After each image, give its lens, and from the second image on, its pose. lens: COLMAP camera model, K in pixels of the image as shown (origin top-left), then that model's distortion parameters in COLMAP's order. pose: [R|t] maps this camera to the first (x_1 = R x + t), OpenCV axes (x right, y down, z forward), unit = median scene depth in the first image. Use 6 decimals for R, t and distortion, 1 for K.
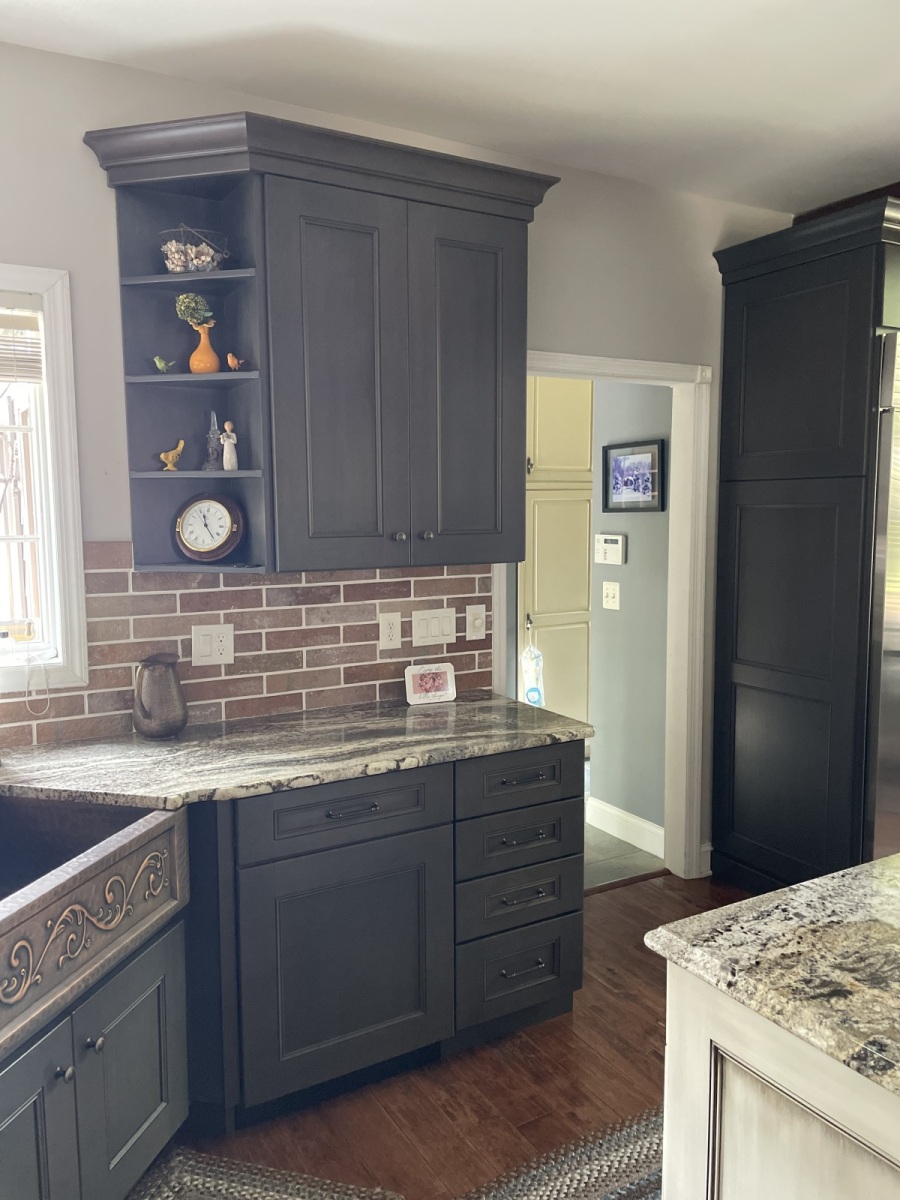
lens RADIAL K [[907.2, 0, 444.1], [0, 907.2, 605.5], [0, 0, 1]] dist [0.094520, -0.122514]
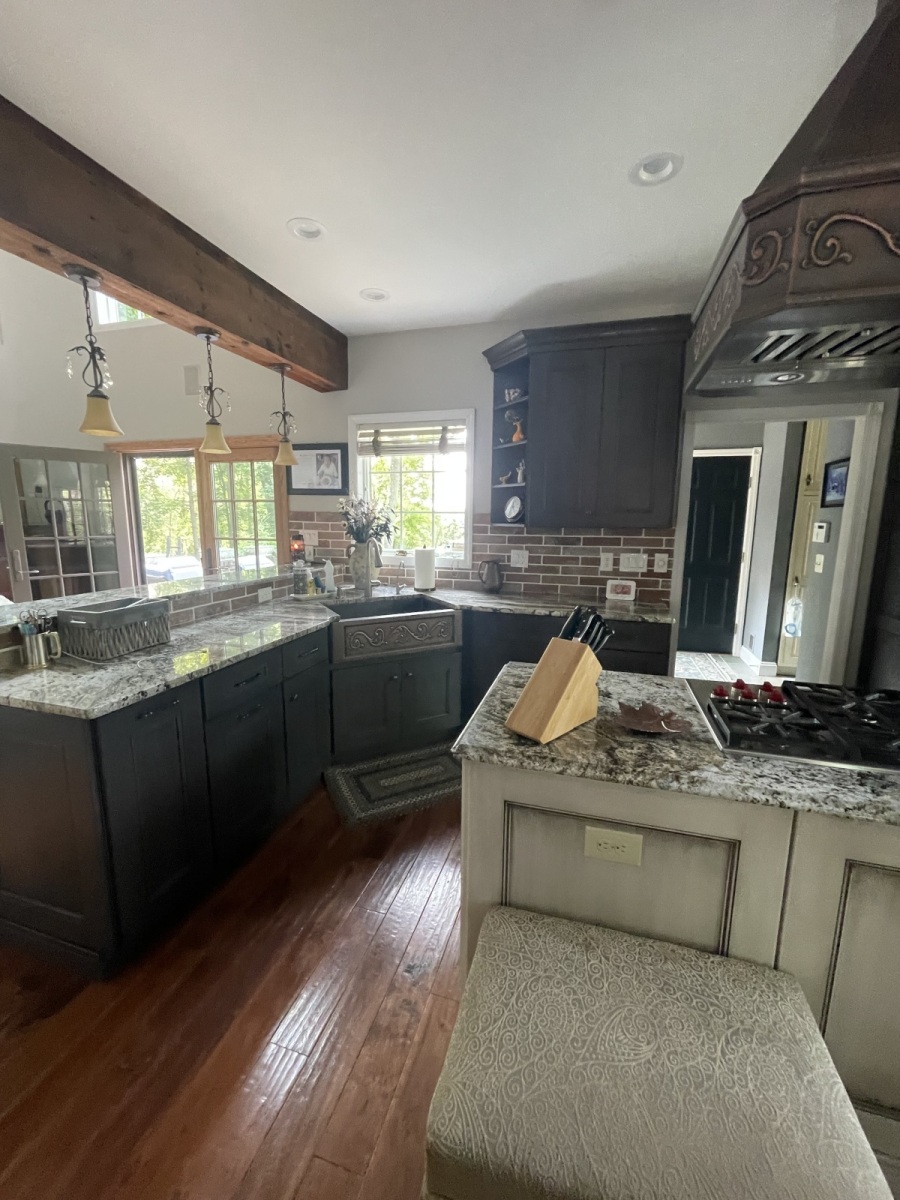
lens RADIAL K [[485.7, 0, 449.4], [0, 485.7, 595.1], [0, 0, 1]] dist [-0.000366, 0.000287]
pose [[0.683188, 0.129634, -0.718644, 0.577490], [-0.093859, 0.991542, 0.089633, 0.043691], [0.724186, 0.006215, 0.689577, 0.001852]]
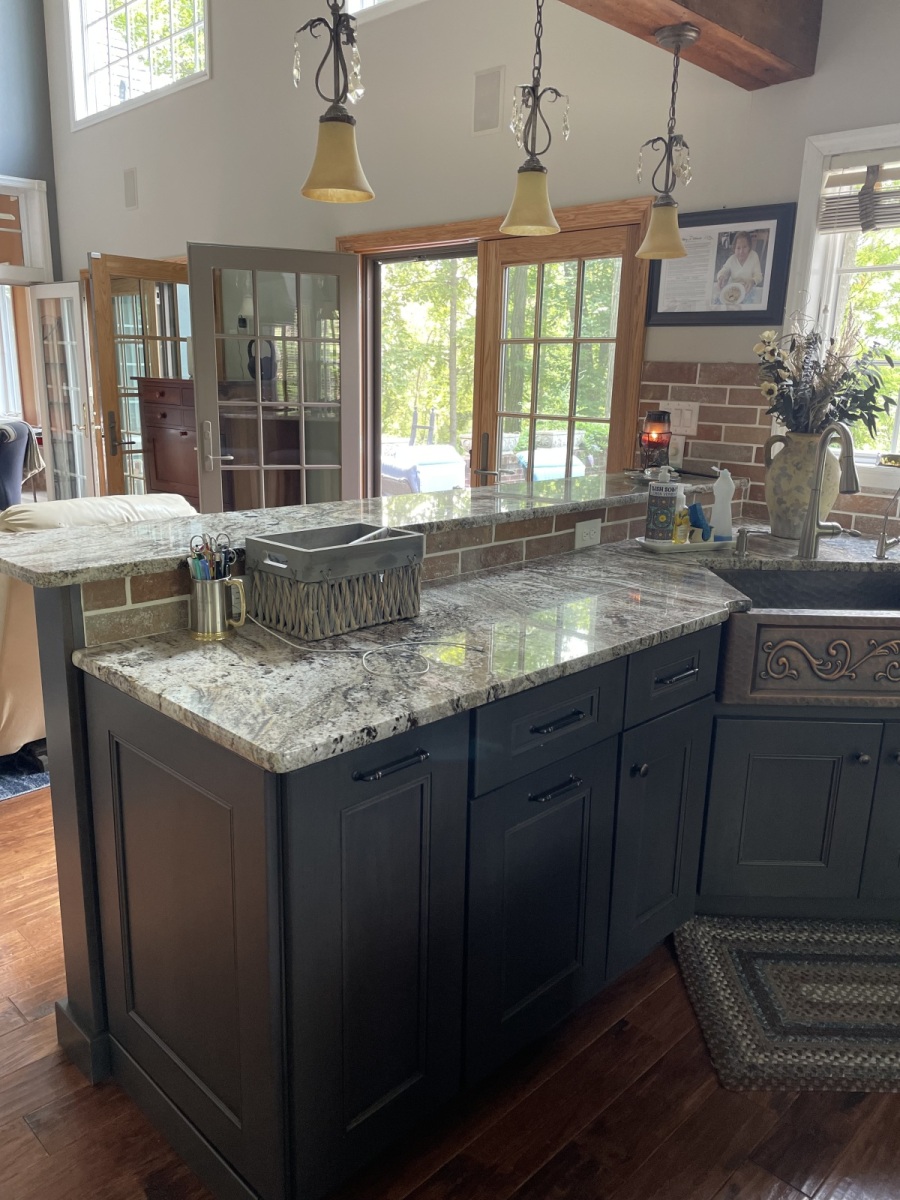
lens RADIAL K [[907.2, 0, 441.4], [0, 907.2, 600.2], [0, 0, 1]] dist [0.094520, -0.122514]
pose [[0.259024, 0.248829, -0.933269, 0.410258], [-0.131839, 0.966311, 0.221047, 0.050282], [0.956831, 0.065785, 0.283103, 0.022897]]
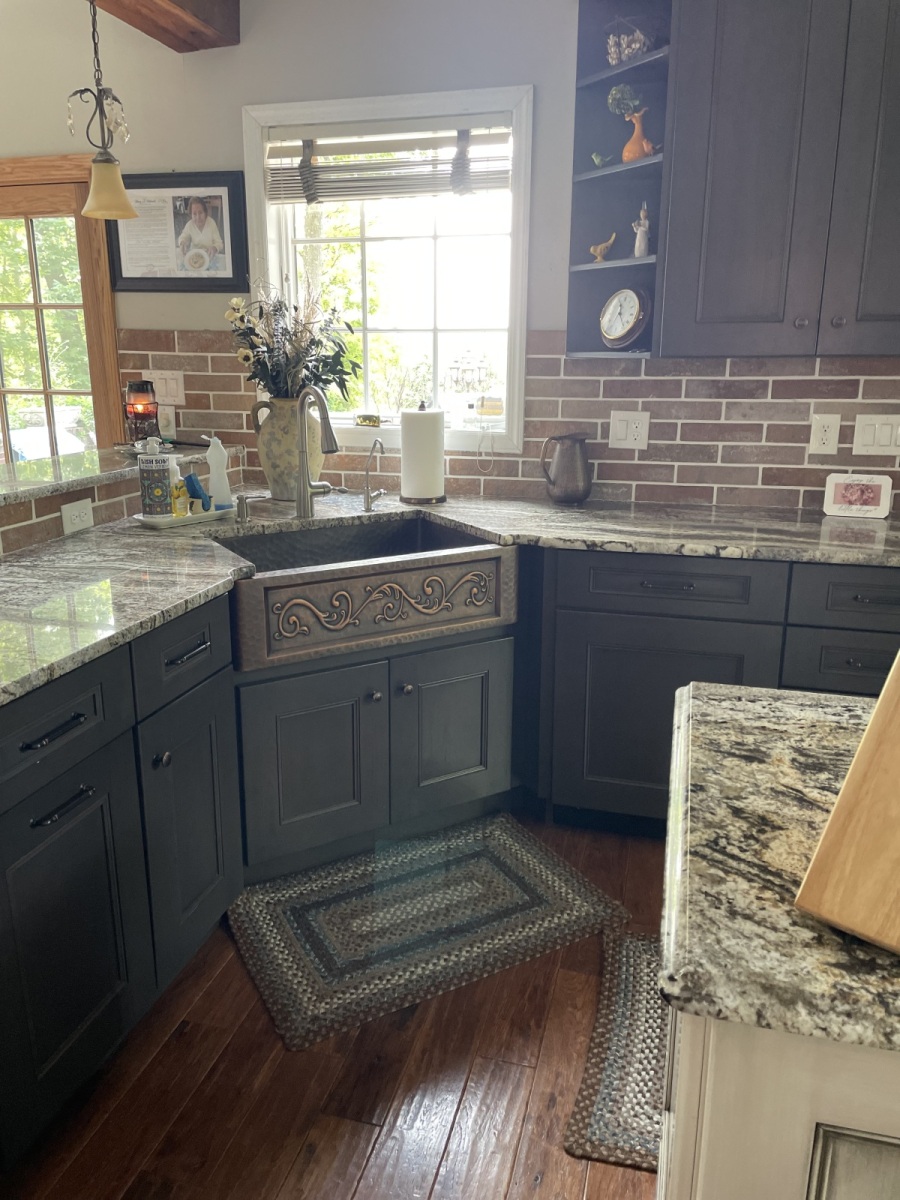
lens RADIAL K [[907.2, 0, 438.4], [0, 907.2, 581.7], [0, 0, 1]] dist [0.094520, -0.122514]
pose [[0.700779, 0.183781, -0.689299, 0.400415], [-0.084060, 0.980788, 0.176038, 0.051253], [0.708409, -0.065421, 0.702764, 0.062702]]
